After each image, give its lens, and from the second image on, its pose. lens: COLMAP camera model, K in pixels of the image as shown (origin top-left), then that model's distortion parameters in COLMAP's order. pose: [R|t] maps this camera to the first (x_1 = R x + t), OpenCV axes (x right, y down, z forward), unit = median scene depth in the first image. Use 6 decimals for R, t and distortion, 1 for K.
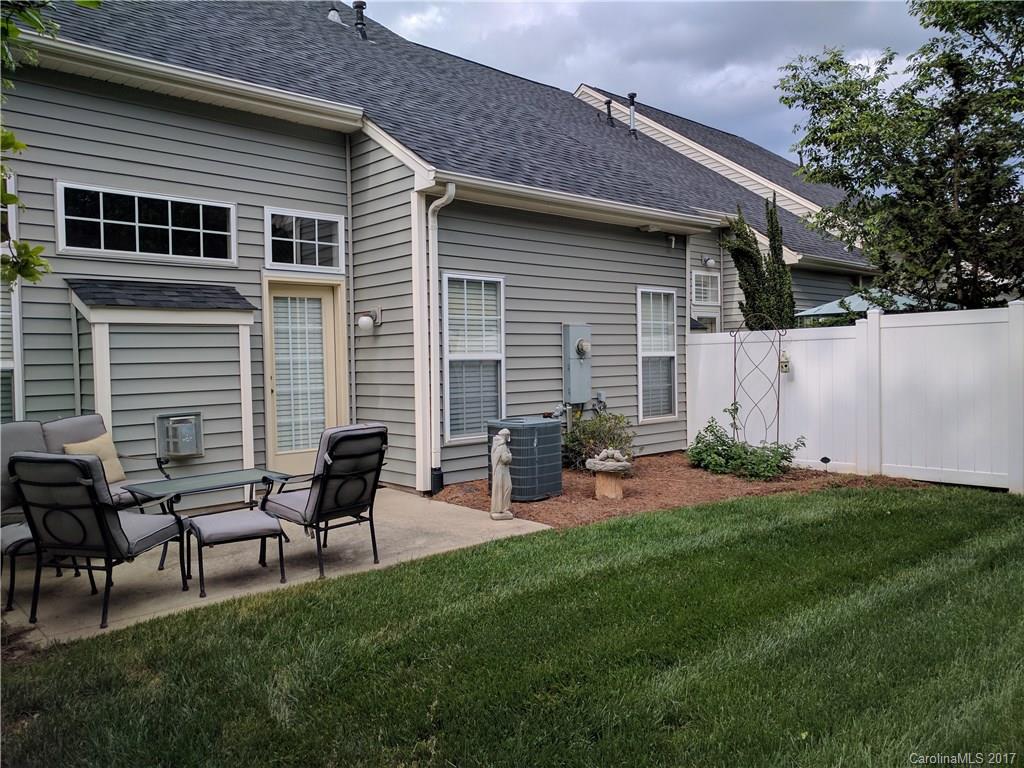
lens RADIAL K [[799.0, 0, 512.0], [0, 799.0, 384.0], [0, 0, 1]] dist [0.300967, -0.002783]
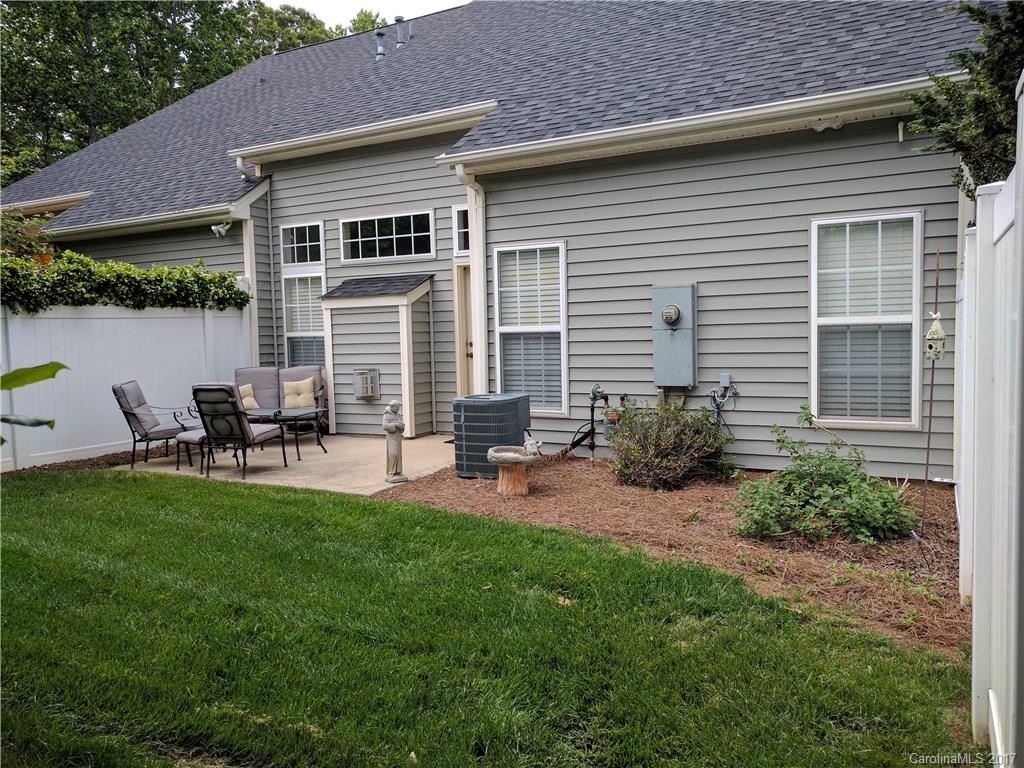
lens RADIAL K [[799.0, 0, 512.0], [0, 799.0, 384.0], [0, 0, 1]] dist [0.300967, -0.002783]
pose [[0.361482, 0.076234, -0.929257, 0.900544], [-0.015476, 0.997005, 0.075772, -0.042521], [0.932251, -0.013009, 0.361579, 0.653835]]
